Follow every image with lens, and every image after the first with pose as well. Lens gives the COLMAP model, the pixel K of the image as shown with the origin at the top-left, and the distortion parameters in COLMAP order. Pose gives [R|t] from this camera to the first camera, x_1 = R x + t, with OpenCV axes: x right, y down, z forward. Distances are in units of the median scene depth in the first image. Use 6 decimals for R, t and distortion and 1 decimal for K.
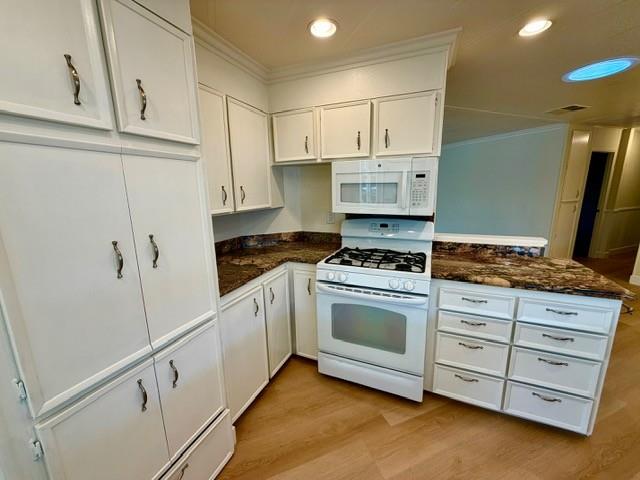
lens RADIAL K [[257.0, 0, 320.0], [0, 257.0, 240.0], [0, 0, 1]] dist [-0.000343, -0.000031]
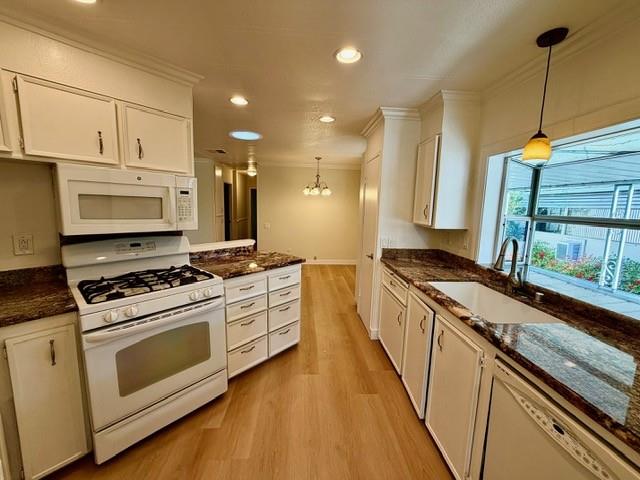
lens RADIAL K [[257.0, 0, 320.0], [0, 257.0, 240.0], [0, 0, 1]] dist [-0.000343, -0.000031]
pose [[0.301104, -0.105541, 0.947733, -0.471536], [0.164909, 0.984645, 0.057258, -0.023155], [-0.939224, 0.139049, 0.313885, 0.160164]]
